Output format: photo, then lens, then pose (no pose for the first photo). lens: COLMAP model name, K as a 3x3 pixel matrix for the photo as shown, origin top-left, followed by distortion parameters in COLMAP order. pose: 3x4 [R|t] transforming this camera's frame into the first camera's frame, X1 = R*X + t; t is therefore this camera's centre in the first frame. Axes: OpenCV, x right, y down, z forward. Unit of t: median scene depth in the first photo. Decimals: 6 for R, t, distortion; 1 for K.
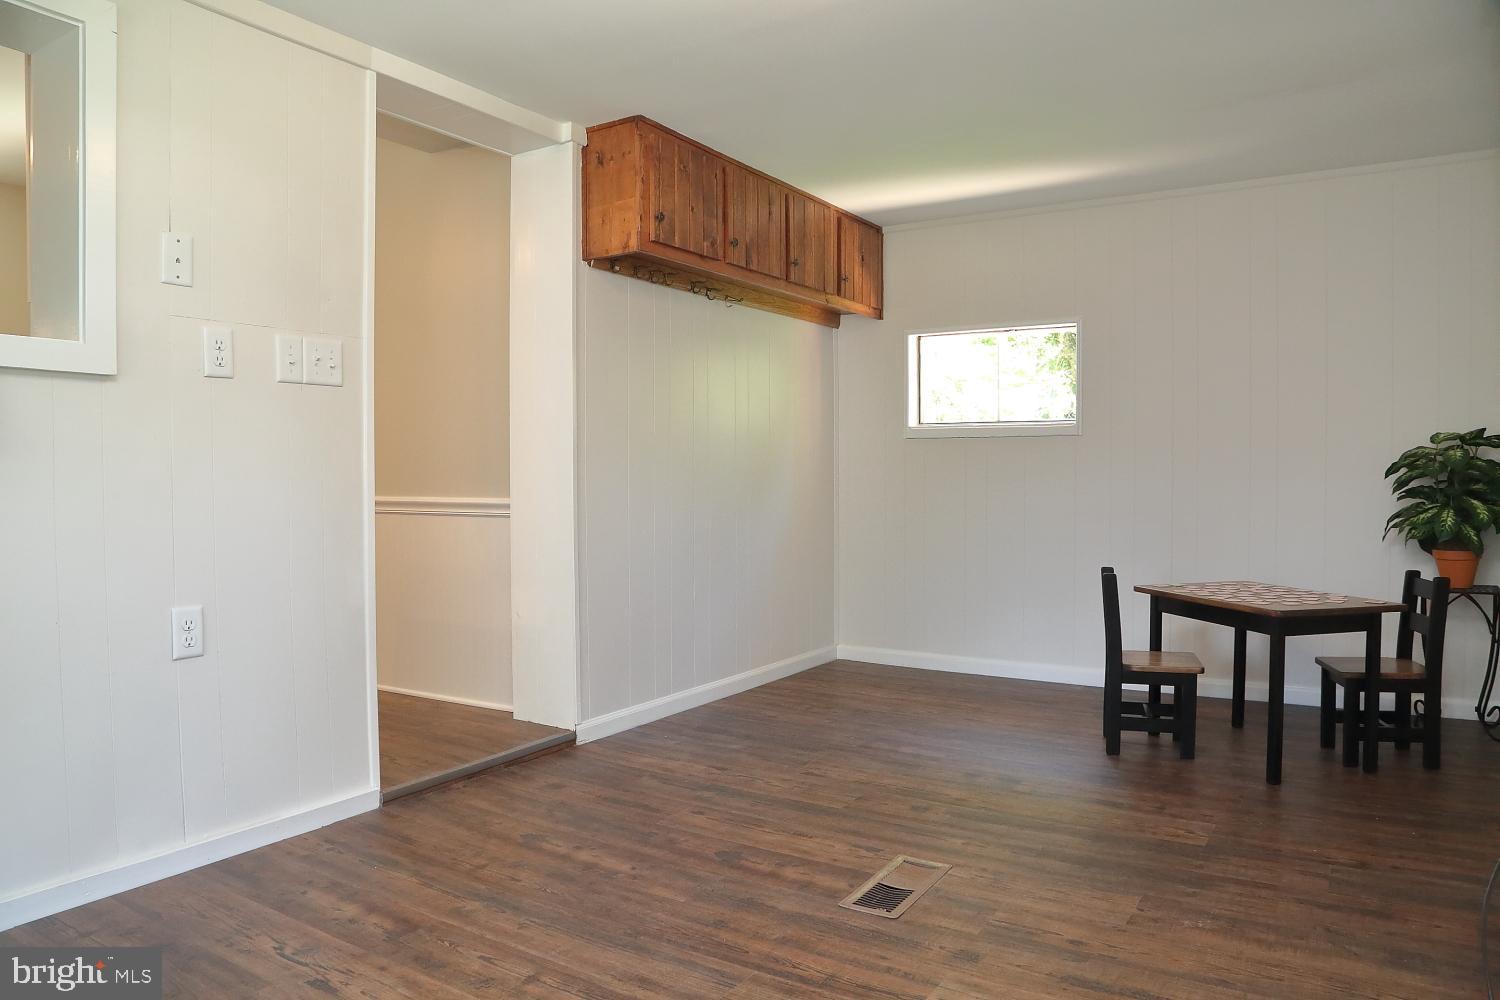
lens RADIAL K [[1024.3, 0, 736.2], [0, 1024.3, 507.4], [0, 0, 1]] dist [-0.131047, 0.063430]
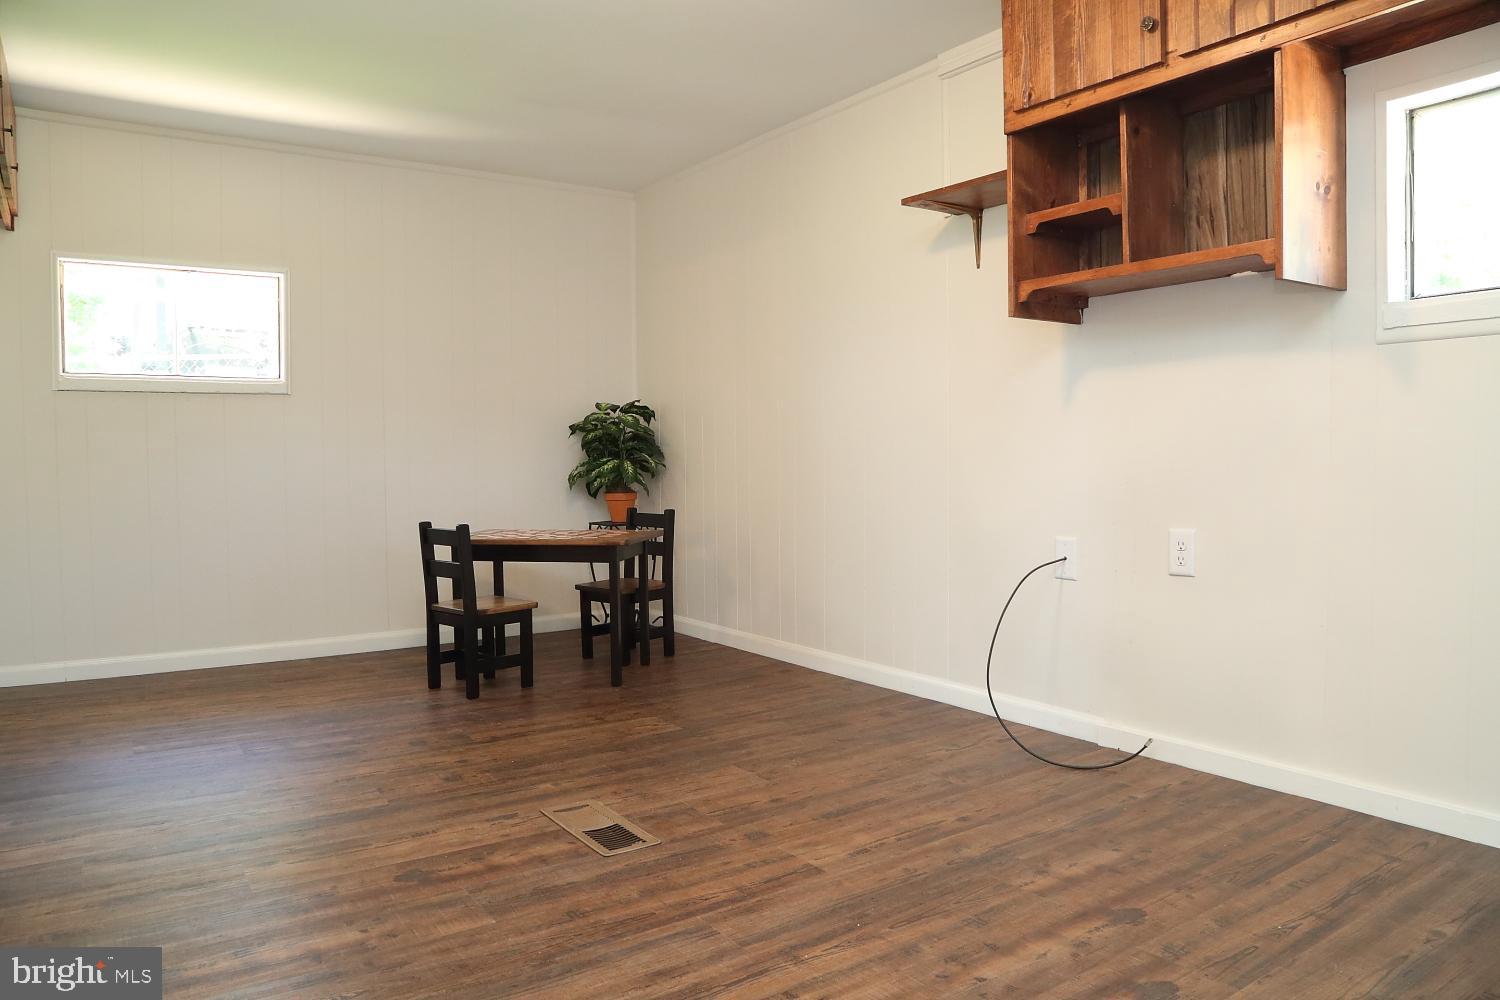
lens RADIAL K [[1024.6, 0, 754.0], [0, 1024.6, 502.2], [0, 0, 1]] dist [-0.095805, 0.003875]
pose [[0.377691, -0.041851, 0.924985, -0.723596], [0.037508, 0.998850, 0.029878, 0.034998], [-0.925172, 0.023410, 0.378827, 0.495594]]
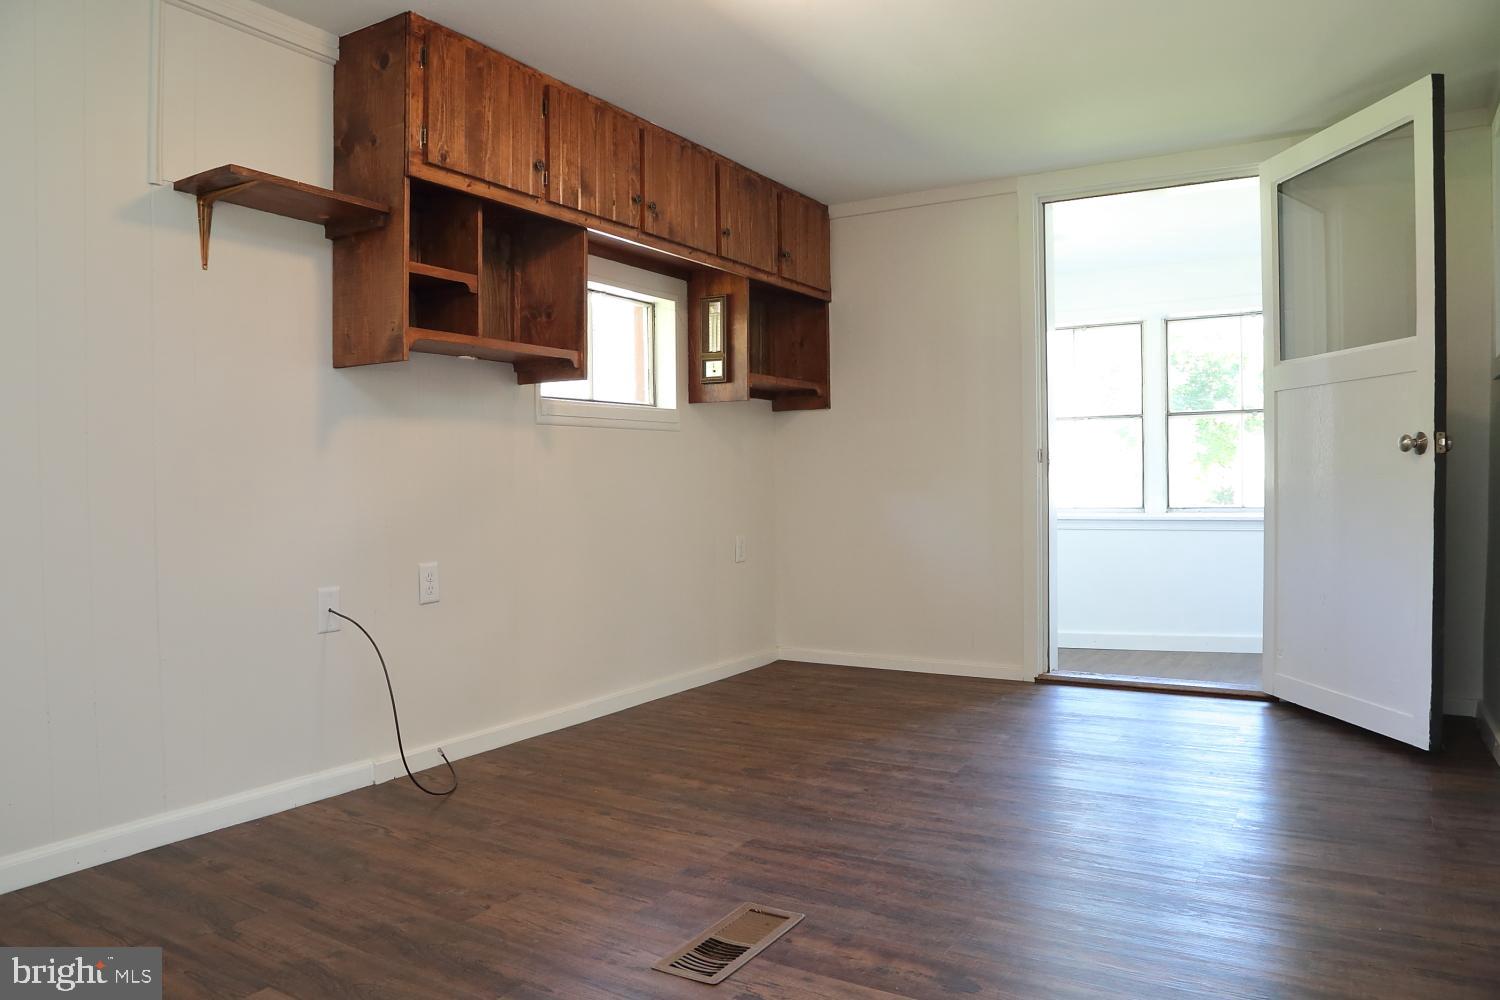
lens RADIAL K [[1024.6, 0, 754.0], [0, 1024.6, 502.2], [0, 0, 1]] dist [-0.095805, 0.003875]
pose [[-0.999328, 0.017709, -0.032107, 0.171143], [0.016010, 0.998497, 0.052423, -0.028896], [0.032987, 0.051874, -0.998109, 1.896549]]
